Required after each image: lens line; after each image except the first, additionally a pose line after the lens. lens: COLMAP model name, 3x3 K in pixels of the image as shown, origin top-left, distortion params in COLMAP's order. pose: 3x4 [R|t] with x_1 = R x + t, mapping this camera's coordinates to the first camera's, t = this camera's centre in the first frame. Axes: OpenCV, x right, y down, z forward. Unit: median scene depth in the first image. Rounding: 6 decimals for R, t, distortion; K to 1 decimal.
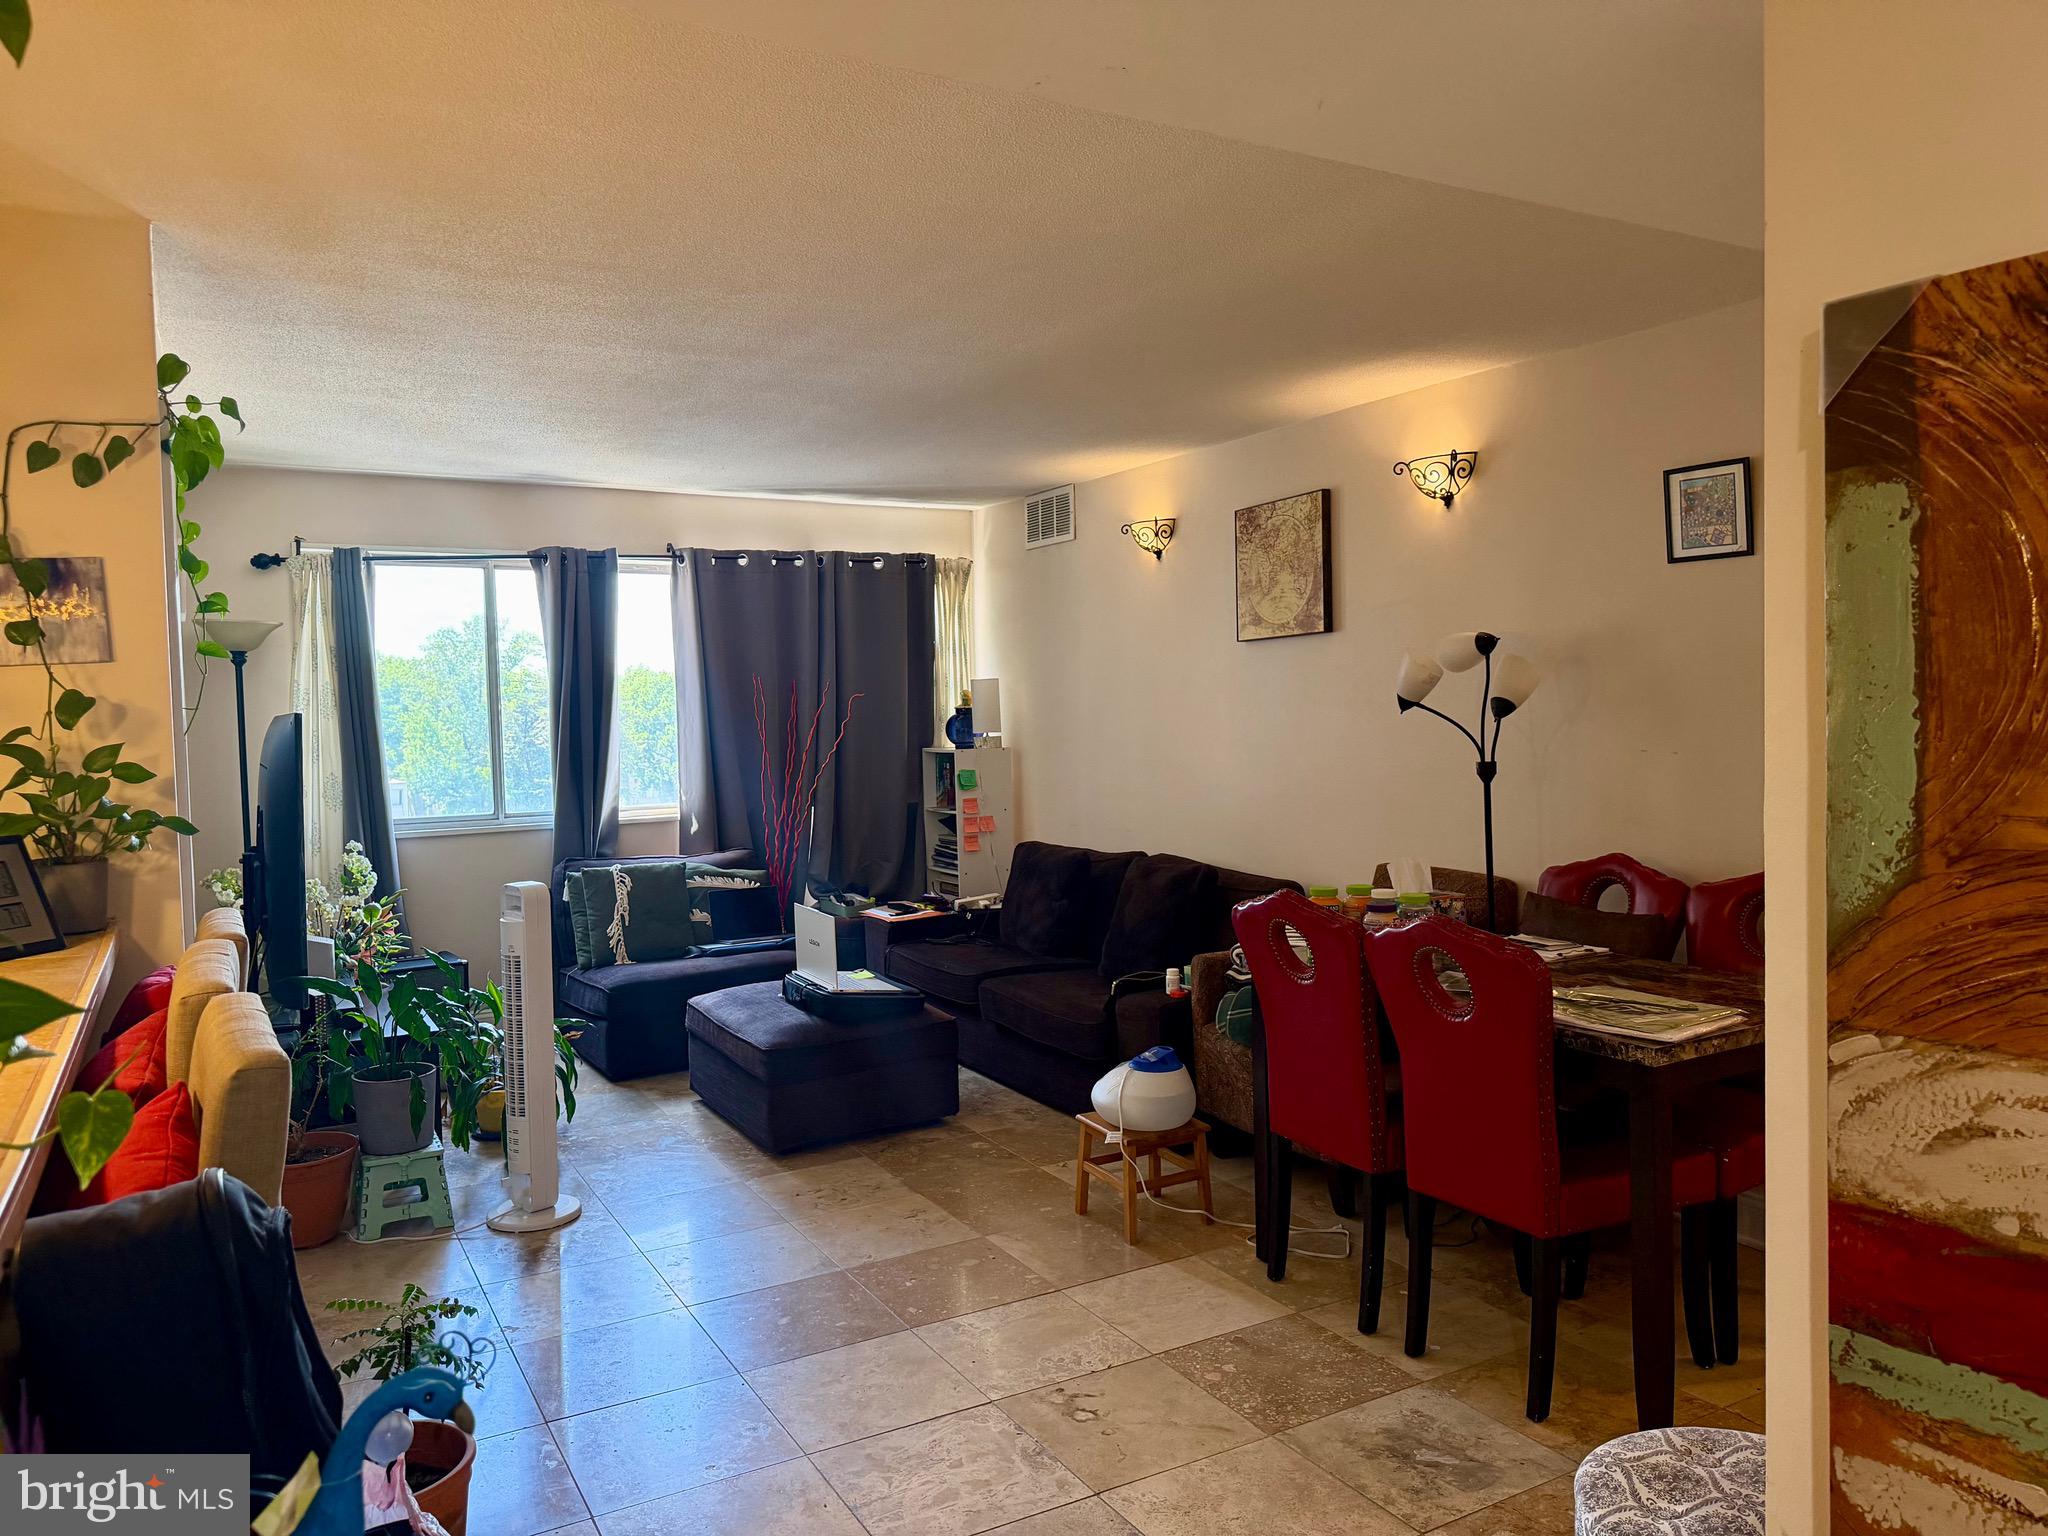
lens RADIAL K [[1439.2, 0, 1024.0], [0, 1439.2, 768.0], [0, 0, 1]] dist [-0.001865, -0.005511]
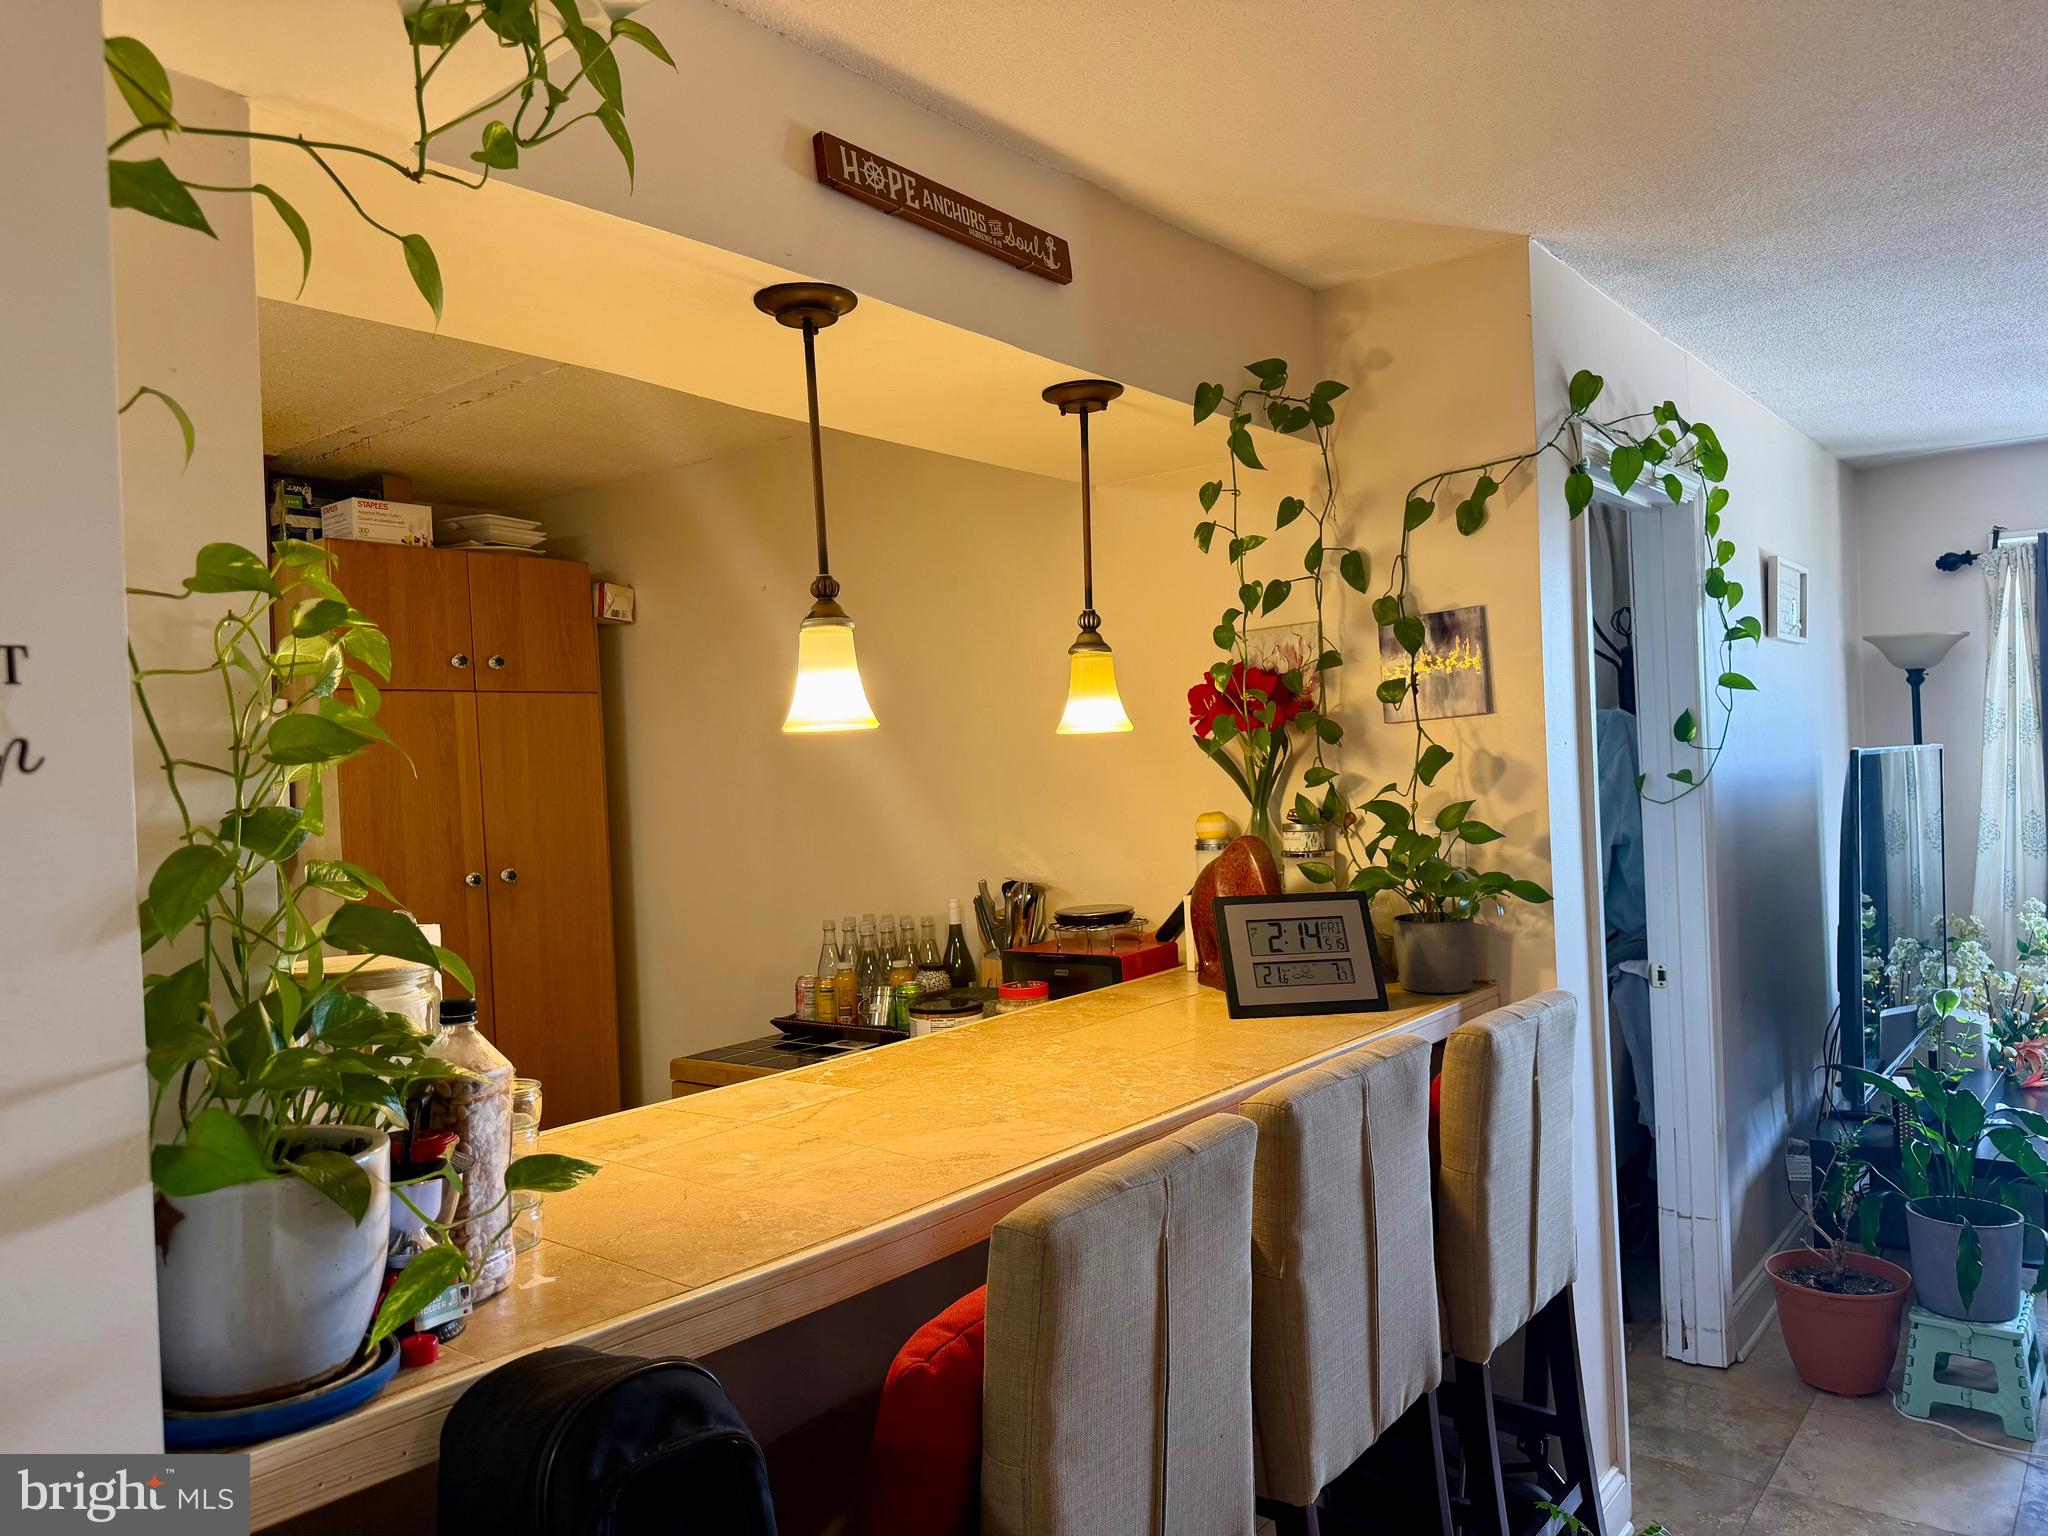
lens RADIAL K [[1439.2, 0, 1024.0], [0, 1439.2, 768.0], [0, 0, 1]] dist [-0.001865, -0.005511]
pose [[0.363616, 0.003933, -0.931540, 0.106266], [-0.007938, 0.999968, 0.001123, -0.026345], [0.931515, 0.006986, 0.363636, 0.265593]]
